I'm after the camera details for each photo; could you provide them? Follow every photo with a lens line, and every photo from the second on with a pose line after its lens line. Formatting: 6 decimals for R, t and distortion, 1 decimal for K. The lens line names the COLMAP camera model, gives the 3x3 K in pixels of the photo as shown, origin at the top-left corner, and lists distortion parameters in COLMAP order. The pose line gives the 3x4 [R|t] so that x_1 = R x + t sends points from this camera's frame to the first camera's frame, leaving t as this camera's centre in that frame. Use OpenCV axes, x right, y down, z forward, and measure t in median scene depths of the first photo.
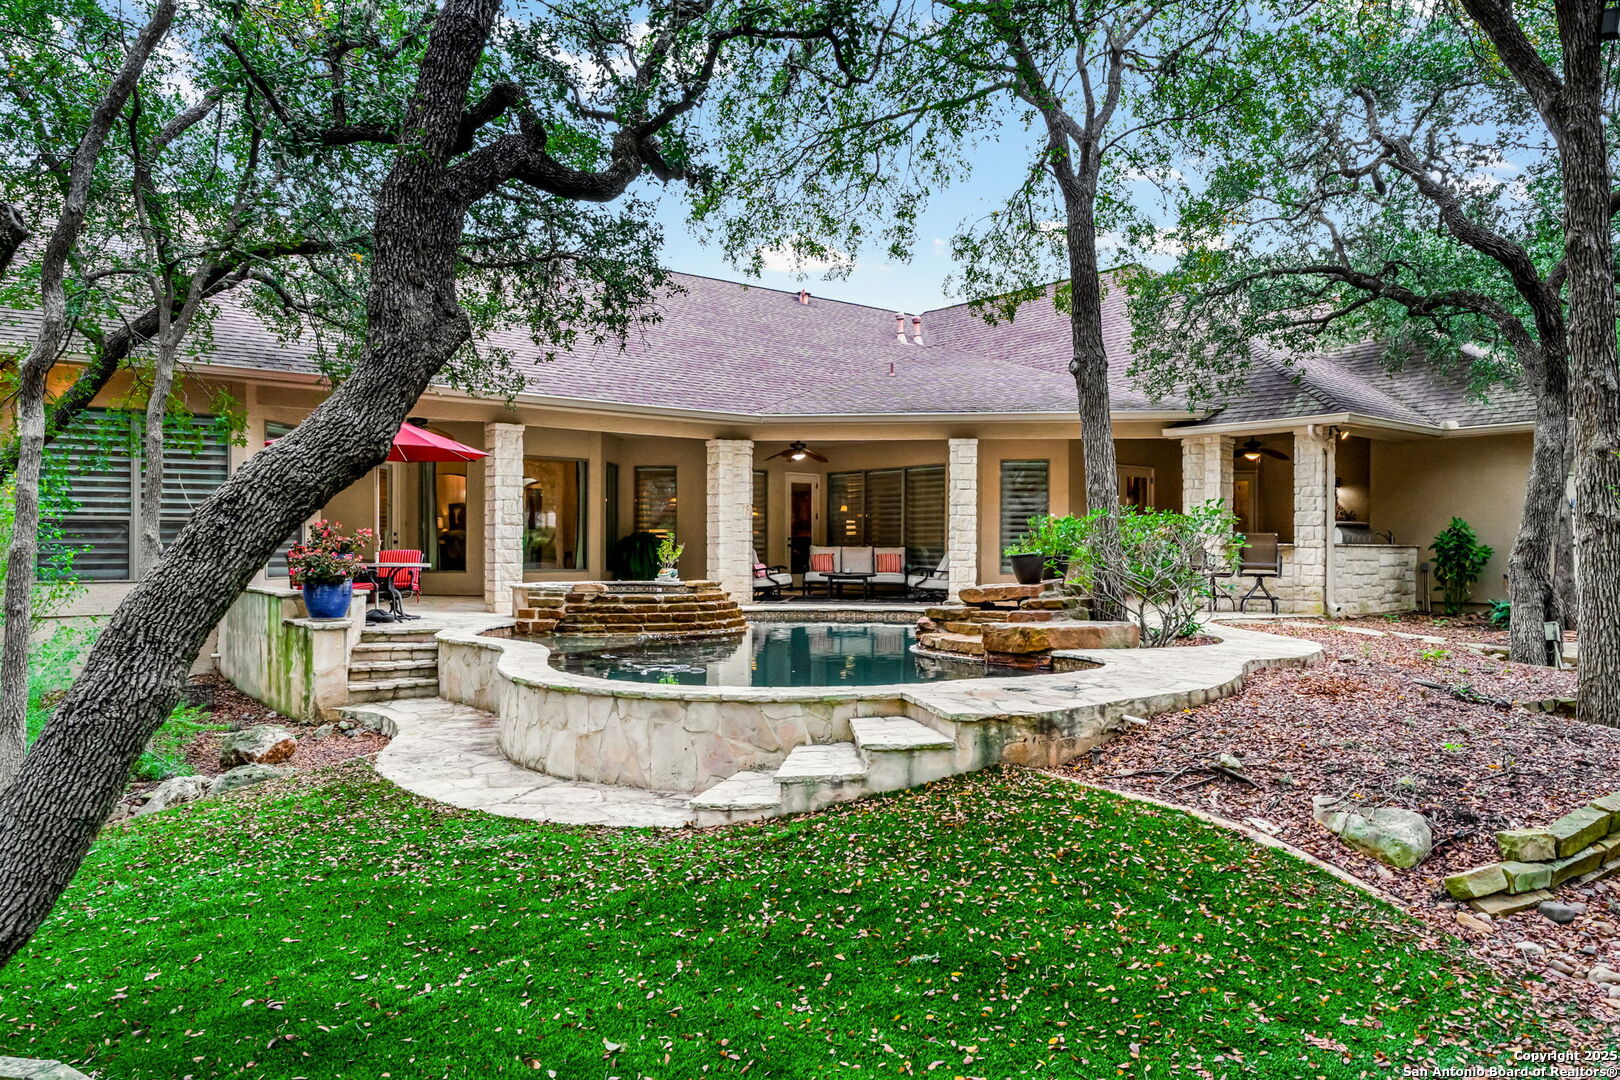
lens RADIAL K [[1143.5, 0, 810.5], [0, 1143.5, 544.5], [0, 0, 1]] dist [-0.000241, 0.008442]
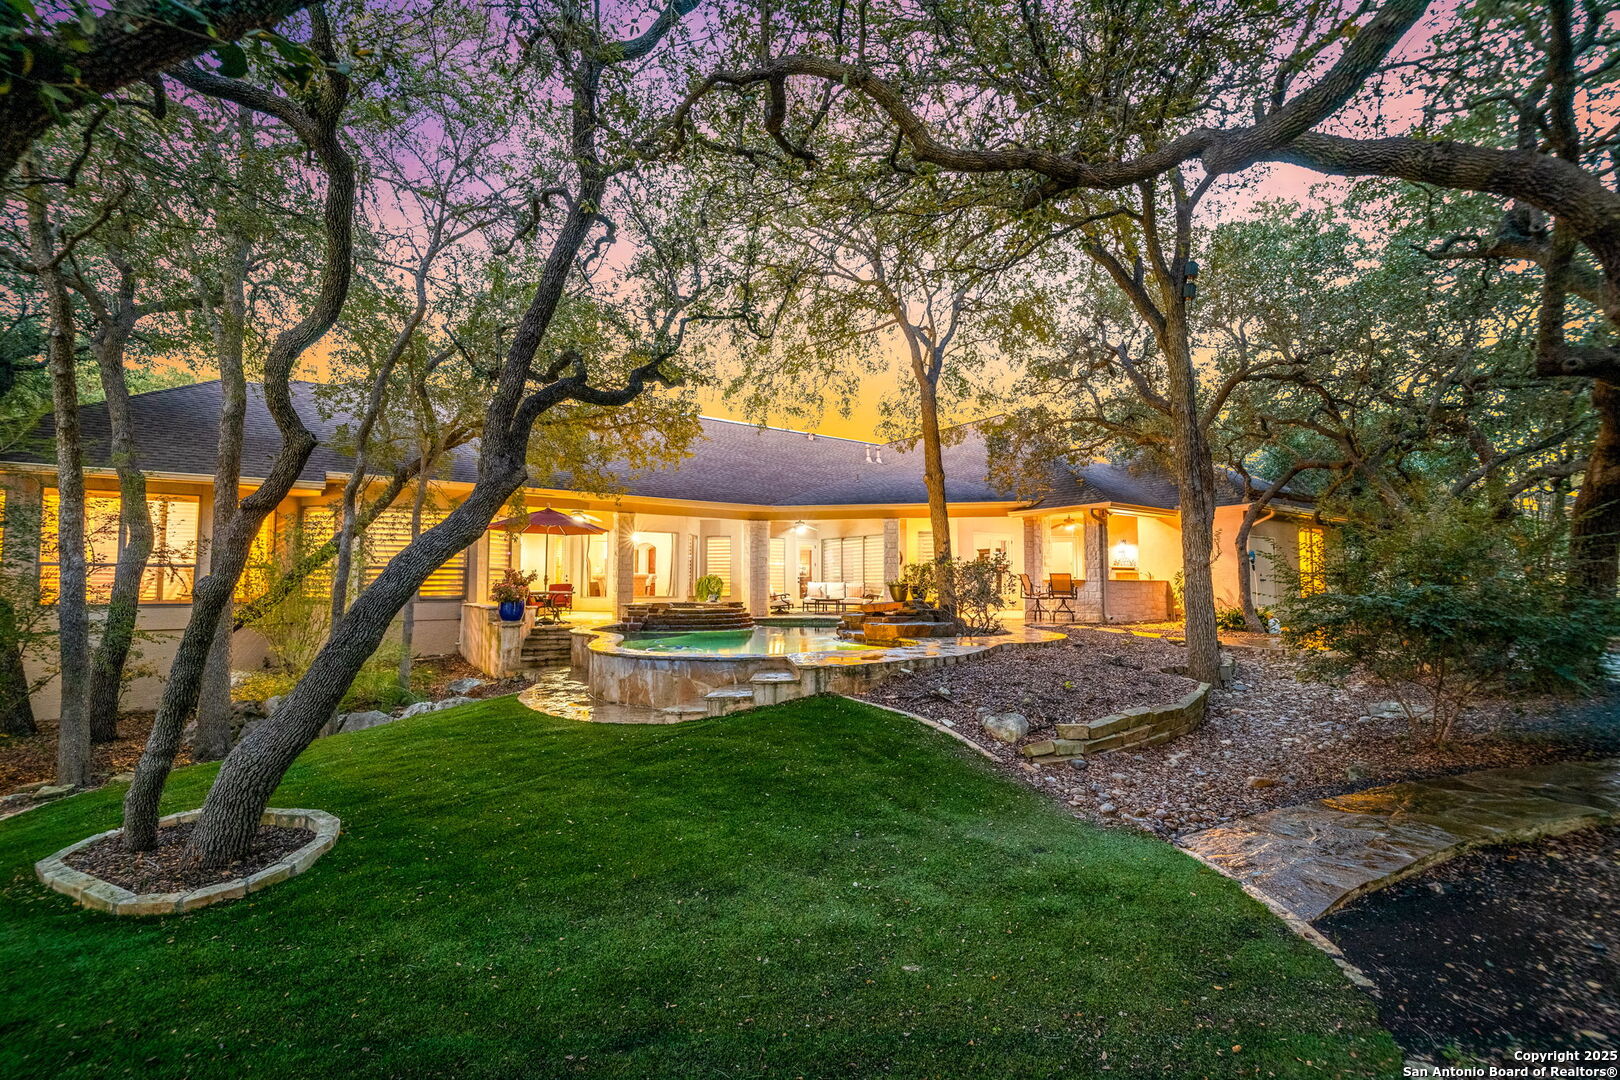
lens RADIAL K [[721.9, 0, 809.9], [0, 721.9, 534.1], [0, 0, 1]] dist [0.015387, 0.000048]
pose [[0.997819, -0.006718, -0.065672, 0.162373], [0.002234, 0.997675, -0.068113, 0.008401], [0.065977, 0.067818, 0.995514, -0.157470]]
